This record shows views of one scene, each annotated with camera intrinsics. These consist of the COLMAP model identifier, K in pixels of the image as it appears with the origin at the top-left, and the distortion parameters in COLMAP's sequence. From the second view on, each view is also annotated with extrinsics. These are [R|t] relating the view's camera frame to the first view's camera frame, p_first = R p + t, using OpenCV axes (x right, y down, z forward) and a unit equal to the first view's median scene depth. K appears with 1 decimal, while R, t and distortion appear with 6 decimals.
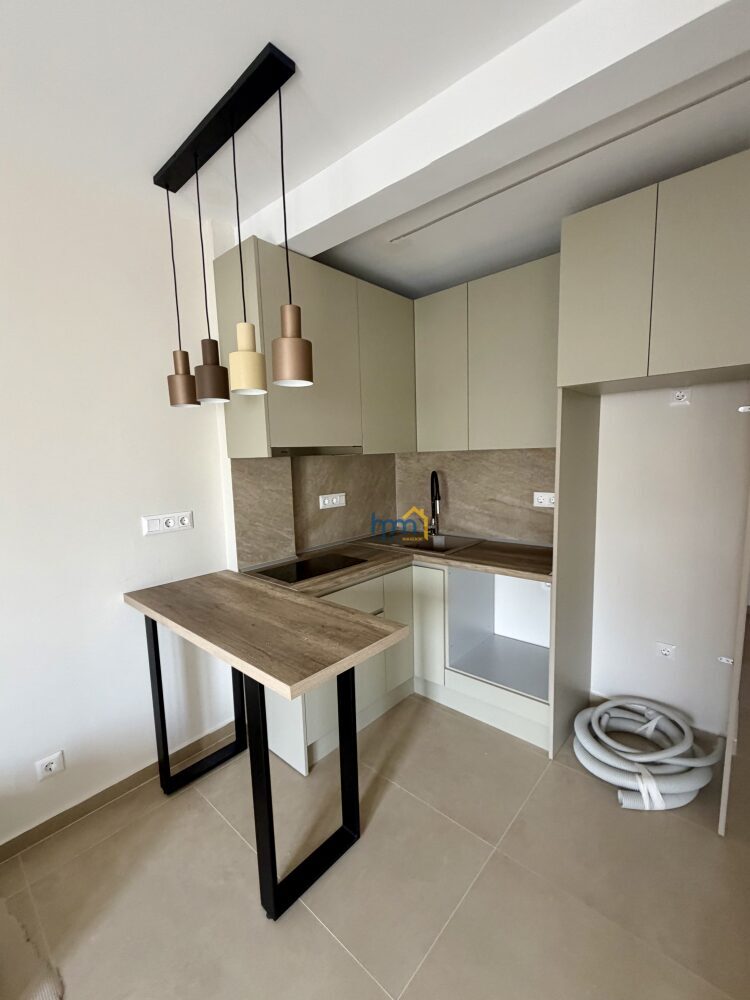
lens RADIAL K [[421.5, 0, 376.0], [0, 421.5, 504.3], [0, 0, 1]] dist [0.000626, 0.000098]
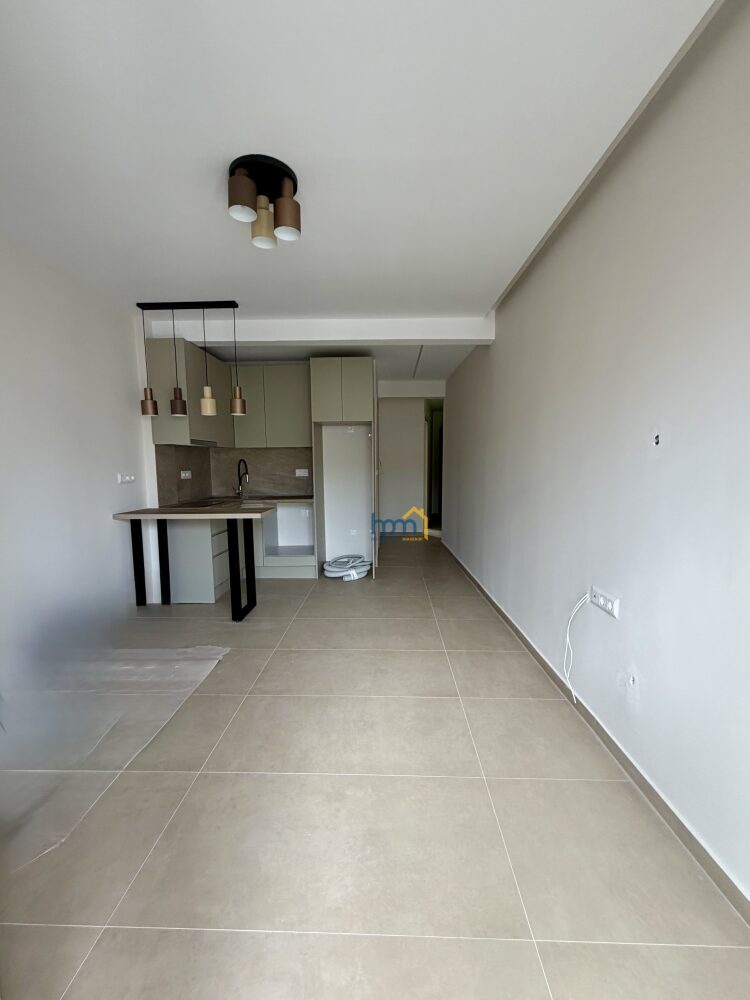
lens RADIAL K [[417.6, 0, 373.5], [0, 417.6, 511.1], [0, 0, 1]] dist [0.000235, 0.000014]
pose [[0.770300, -0.051648, 0.635586, -0.740063], [0.064479, 0.997915, 0.002946, 0.223439], [-0.634413, 0.038712, 0.772024, -0.940266]]
